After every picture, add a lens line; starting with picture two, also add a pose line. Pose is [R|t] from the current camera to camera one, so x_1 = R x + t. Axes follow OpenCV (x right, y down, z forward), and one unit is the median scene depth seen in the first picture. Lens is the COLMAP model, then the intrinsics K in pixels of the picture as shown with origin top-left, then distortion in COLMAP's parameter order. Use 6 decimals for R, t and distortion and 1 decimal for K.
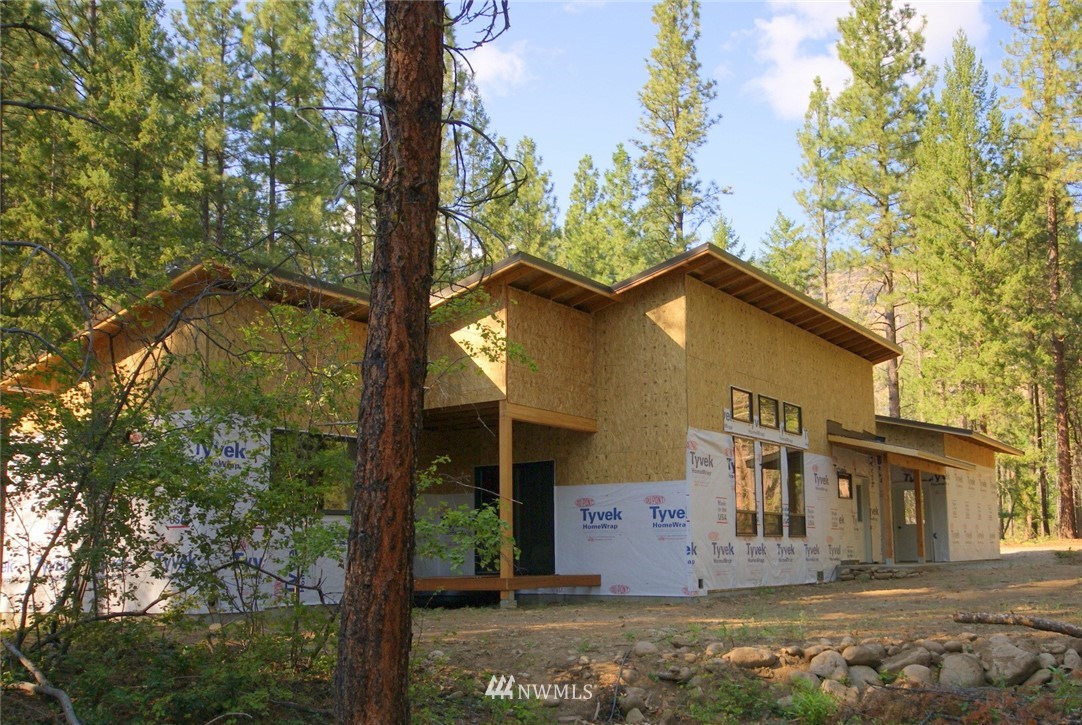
lens RADIAL K [[1036.1, 0, 637.3], [0, 1036.1, 428.2], [0, 0, 1]] dist [-0.037933, 0.000000]
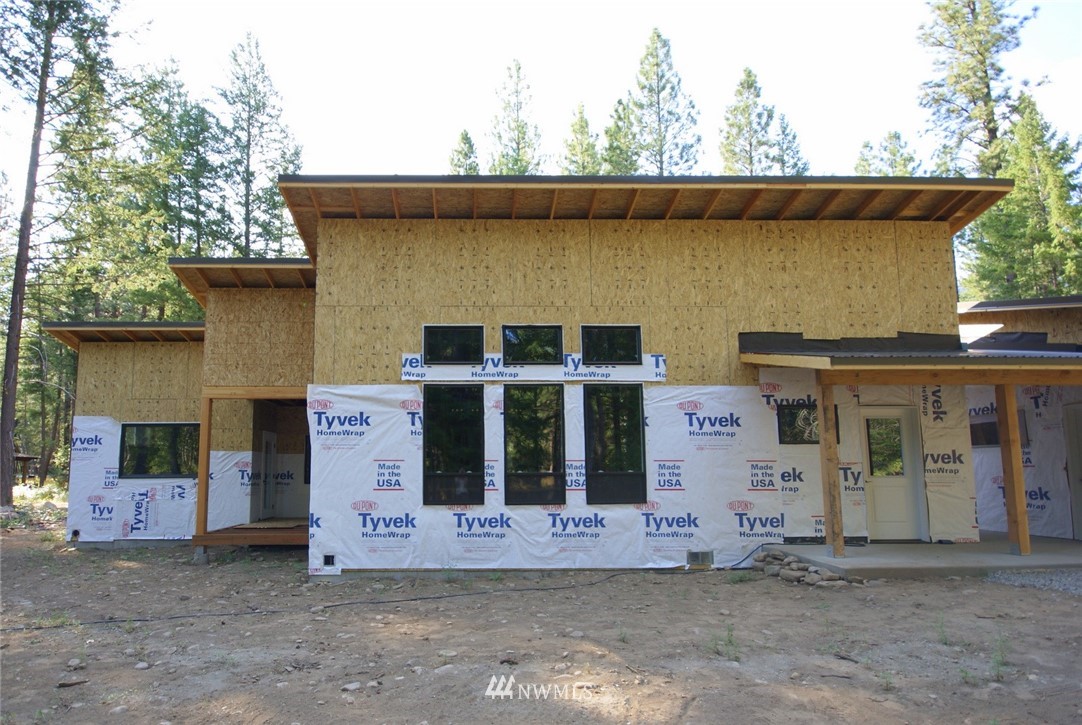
lens RADIAL K [[533.6, 0, 473.7], [0, 533.6, 418.3], [0, 0, 1]] dist [0.012064, -0.012575]
pose [[0.528638, -0.067097, -0.846192, 0.403829], [0.099391, 0.994907, -0.016797, 0.038746], [0.843009, -0.075224, 0.532614, 0.677233]]
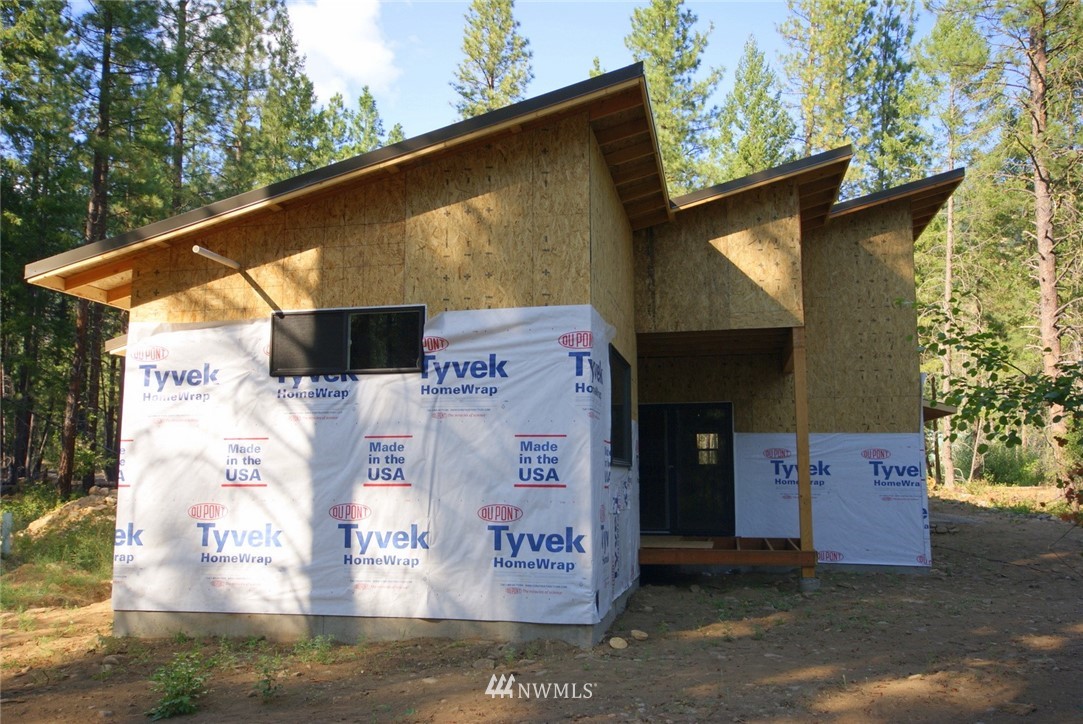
lens RADIAL K [[905.2, 0, 532.0], [0, 905.2, 366.7], [0, 0, 1]] dist [0.033545, 0.002153]
pose [[0.947373, 0.061341, 0.314199, -0.399023], [-0.058776, 0.998115, -0.017639, 0.020730], [-0.314689, -0.001757, 0.949193, 0.284367]]
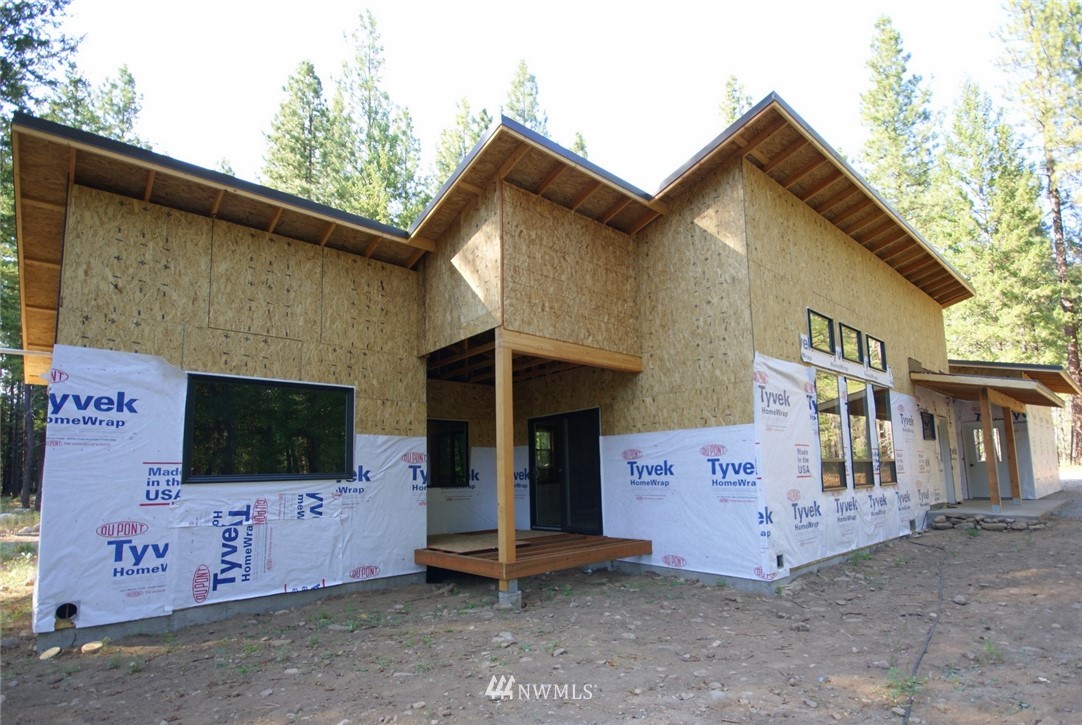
lens RADIAL K [[533.6, 0, 577.4], [0, 533.6, 417.3], [0, 0, 1]] dist [0.012064, -0.012575]
pose [[0.962476, -0.038465, -0.268627, 0.021658], [0.044384, 0.998886, 0.015996, 0.026250], [0.267713, -0.027318, 0.963111, 0.460312]]
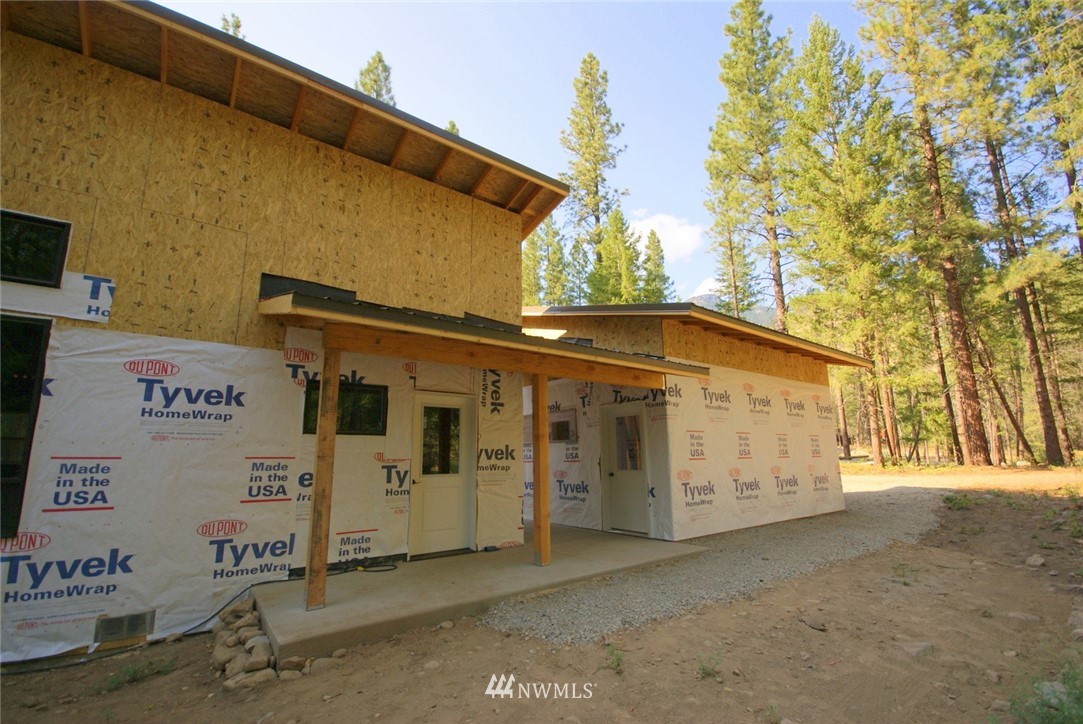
lens RADIAL K [[469.5, 0, 540.1], [0, 469.5, 371.8], [0, 0, 1]] dist [-0.000750, -0.002662]
pose [[0.929901, -0.060357, -0.362824, 0.397657], [0.040805, 0.997284, -0.061321, 0.059443], [0.365539, 0.042217, 0.929838, 0.873870]]
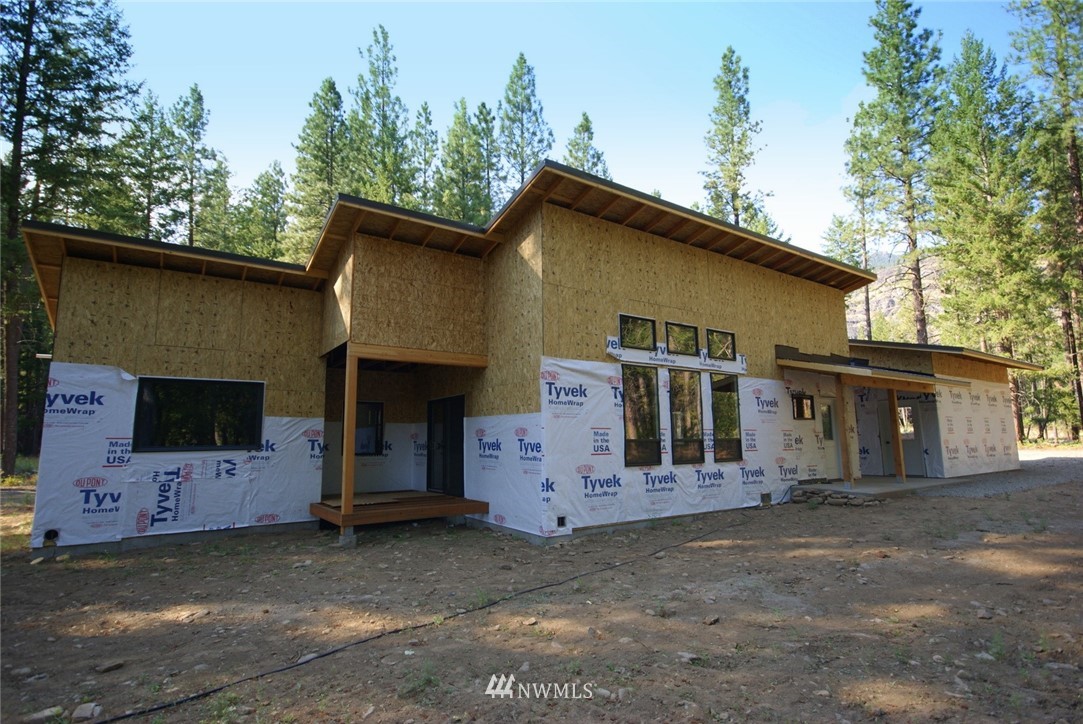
lens RADIAL K [[533.4, 0, 542.7], [0, 533.4, 368.2], [0, 0, 1]] dist [0.013705, -0.003586]
pose [[0.911447, -0.048035, -0.408605, 0.195446], [0.046214, 0.998829, -0.014334, 0.012854], [0.408815, -0.005819, 0.912599, 0.427049]]
